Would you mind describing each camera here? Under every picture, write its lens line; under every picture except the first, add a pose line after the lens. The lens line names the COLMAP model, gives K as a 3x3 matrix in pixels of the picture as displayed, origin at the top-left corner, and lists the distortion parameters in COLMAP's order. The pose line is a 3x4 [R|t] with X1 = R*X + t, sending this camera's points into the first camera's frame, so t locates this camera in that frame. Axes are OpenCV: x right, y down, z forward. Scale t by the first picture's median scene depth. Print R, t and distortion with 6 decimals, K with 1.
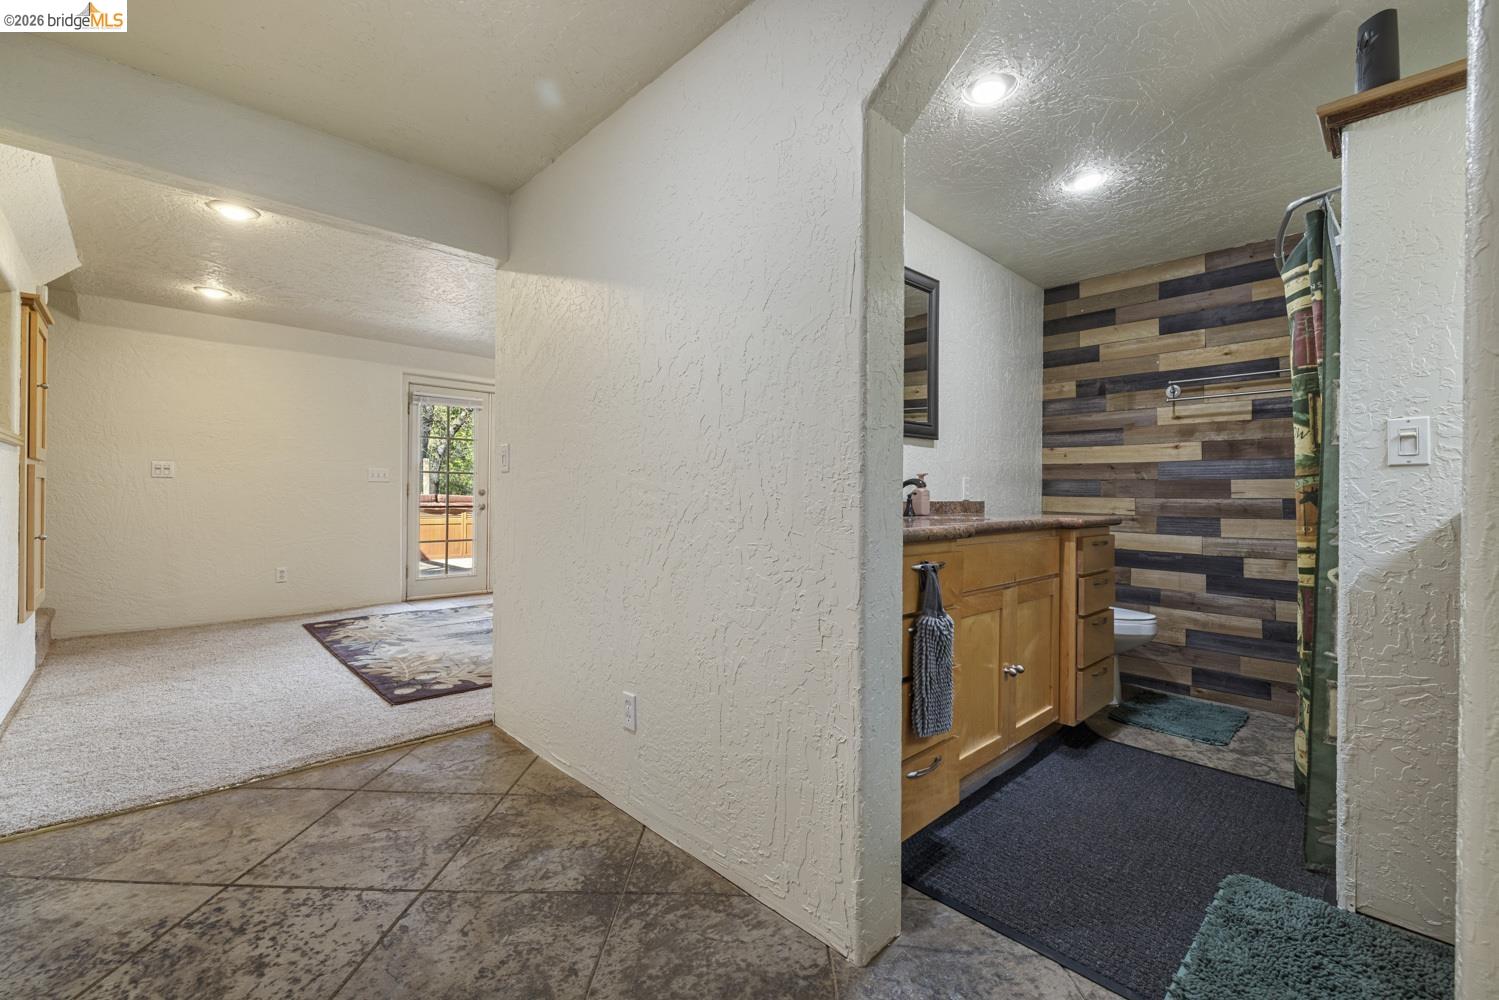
lens RADIAL K [[637.7, 0, 747.8], [0, 637.7, 497.5], [0, 0, 1]] dist [-0.003218, 0.000116]
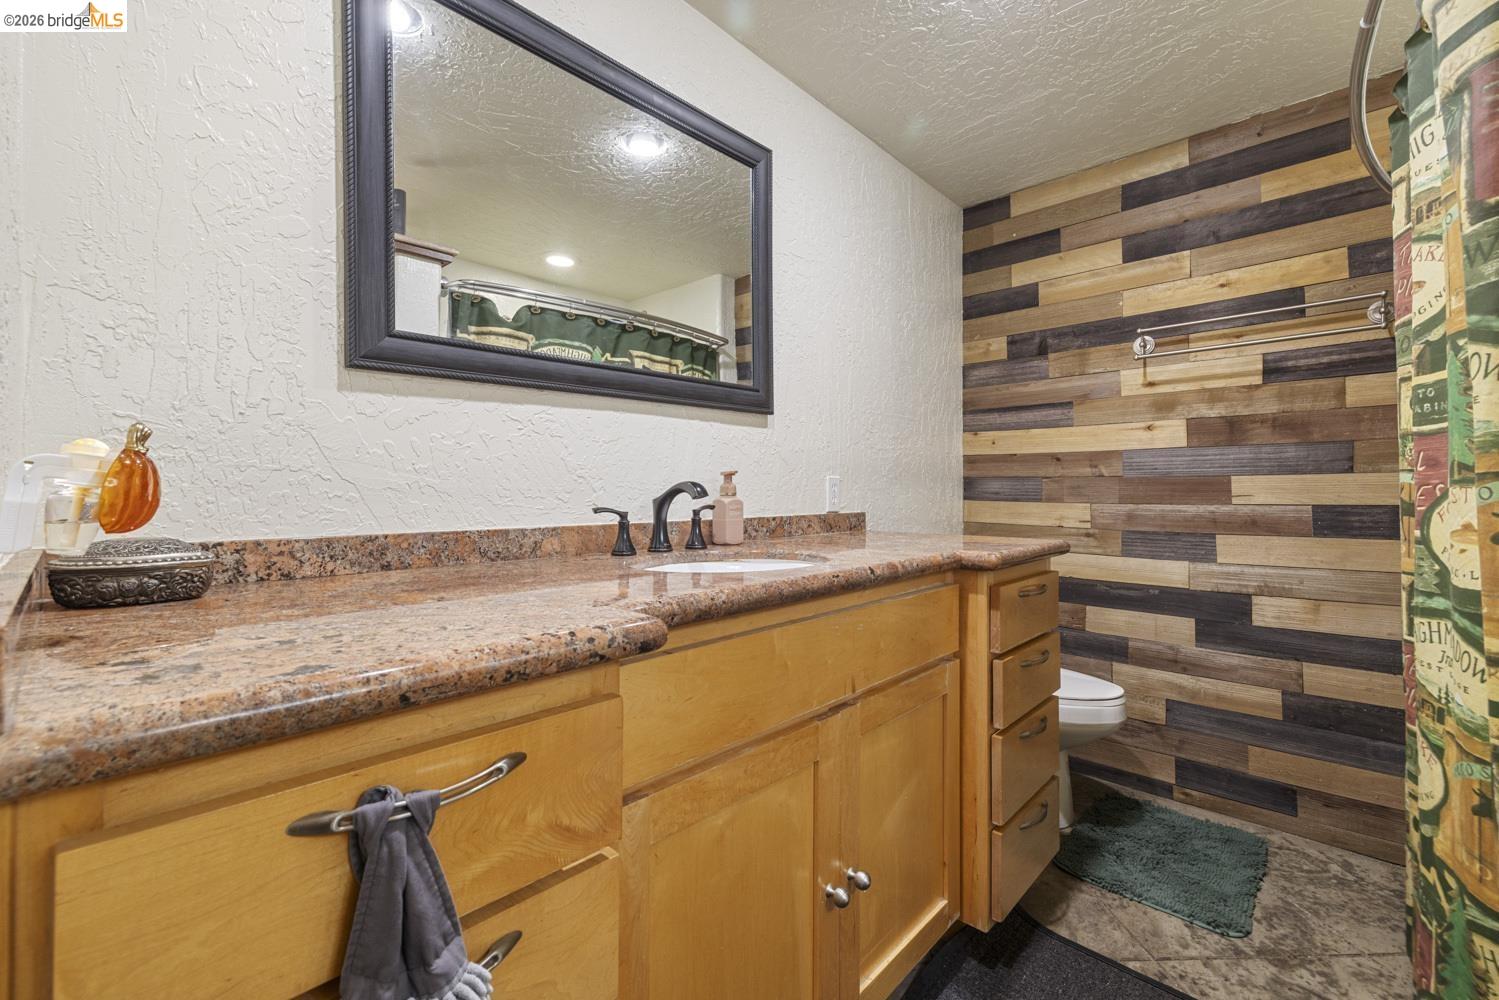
lens RADIAL K [[637.7, 0, 751.0], [0, 637.7, 492.8], [0, 0, 1]] dist [-0.003218, 0.000116]
pose [[0.998241, -0.009733, 0.058482, 0.222829], [0.009748, 0.999952, 0.000030, -0.015311], [-0.058479, 0.000540, 0.998288, 0.369045]]
